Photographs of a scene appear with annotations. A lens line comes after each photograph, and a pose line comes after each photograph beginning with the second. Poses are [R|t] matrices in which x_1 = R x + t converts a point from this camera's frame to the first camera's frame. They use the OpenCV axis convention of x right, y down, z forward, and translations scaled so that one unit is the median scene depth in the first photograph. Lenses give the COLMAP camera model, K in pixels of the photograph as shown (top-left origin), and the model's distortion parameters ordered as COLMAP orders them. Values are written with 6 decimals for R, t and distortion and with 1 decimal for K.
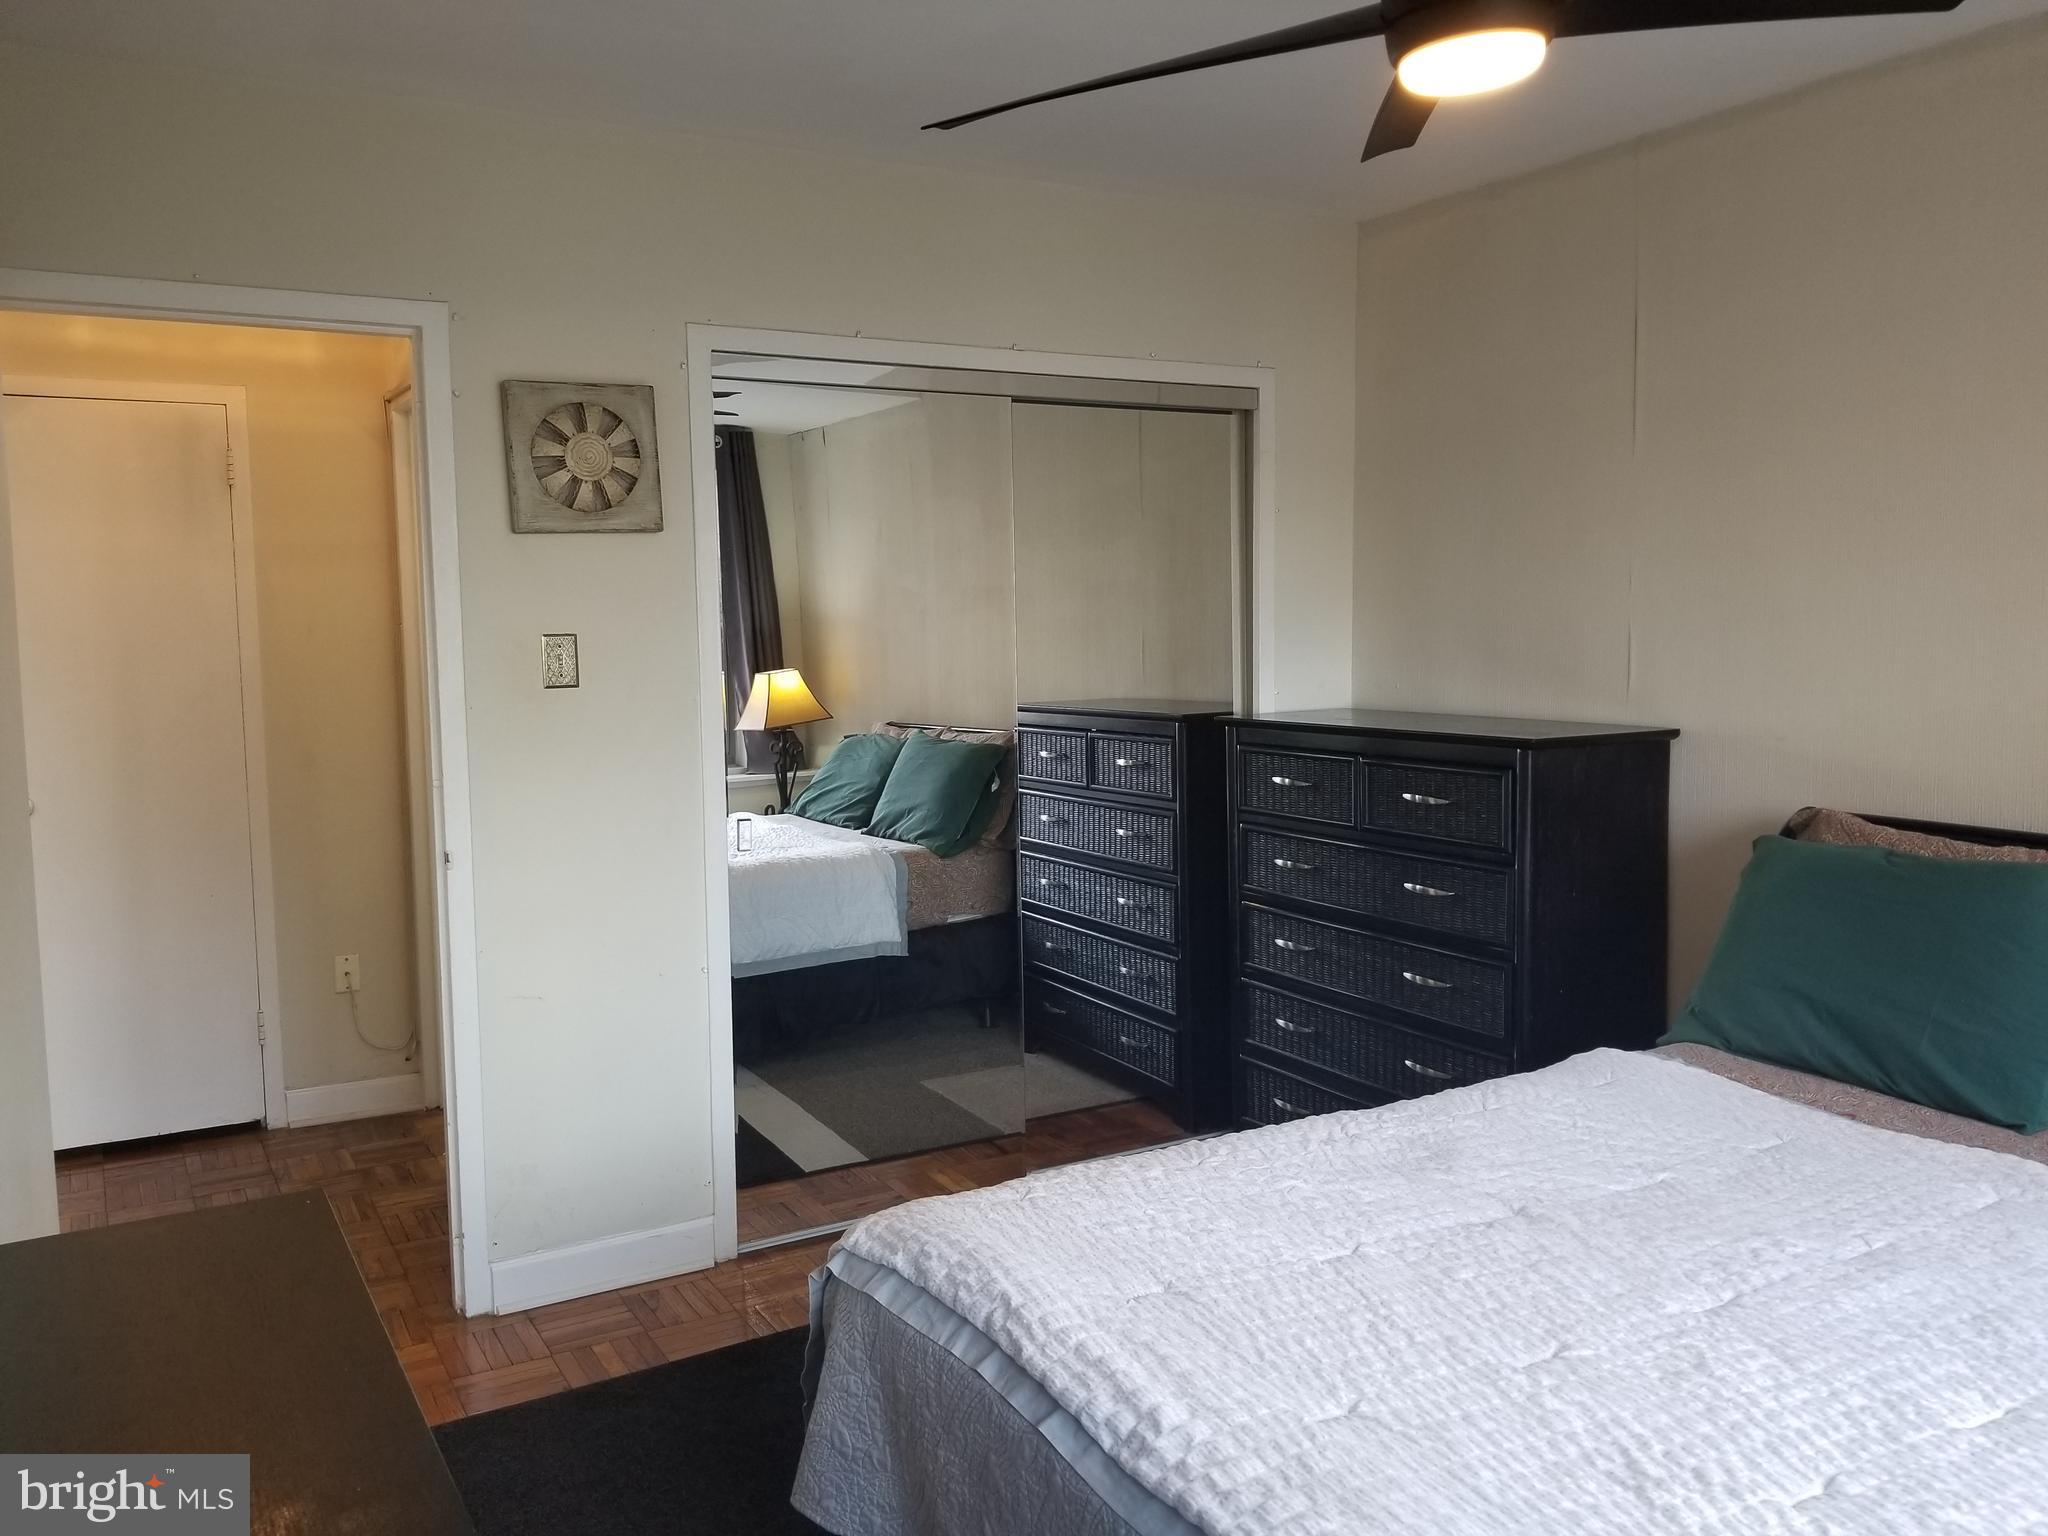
lens RADIAL K [[1566.4, 0, 1024.0], [0, 1566.4, 768.0], [0, 0, 1]] dist [0.005267, 0.000628]
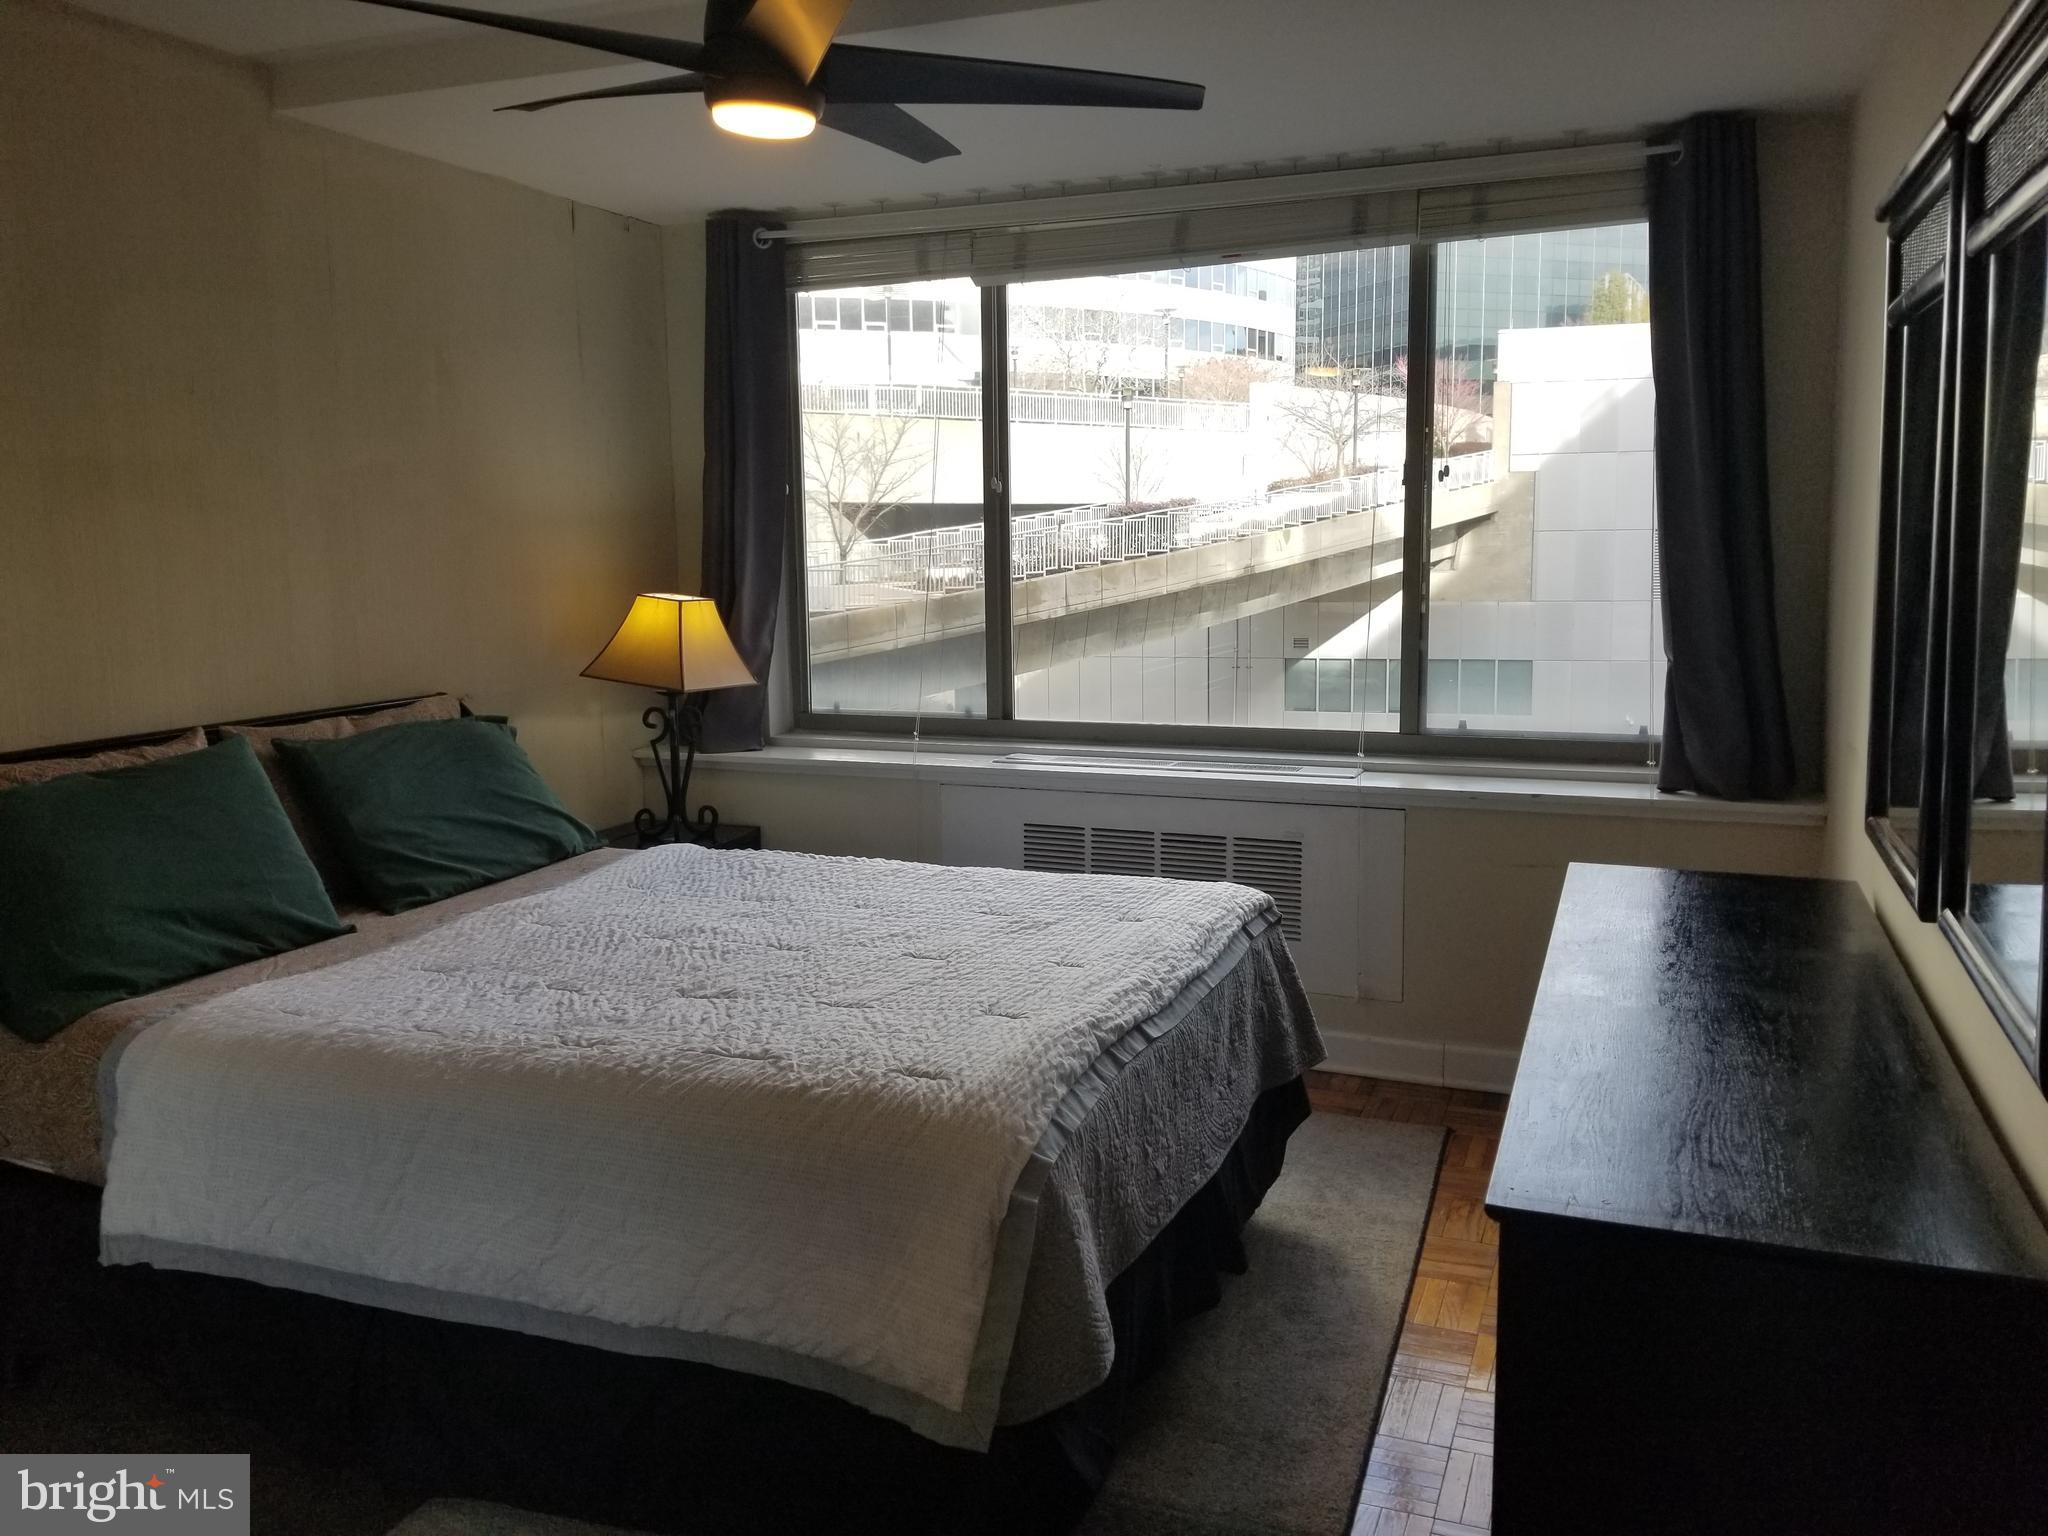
lens RADIAL K [[1629.7, 0, 1015.4], [0, 1629.7, 737.8], [0, 0, 1]] dist [0.002542, 0.000667]
pose [[-0.641621, -0.066163, 0.764163, -0.722282], [0.085059, 0.983990, 0.156615, -0.093767], [-0.762291, 0.165487, -0.625721, 1.319764]]
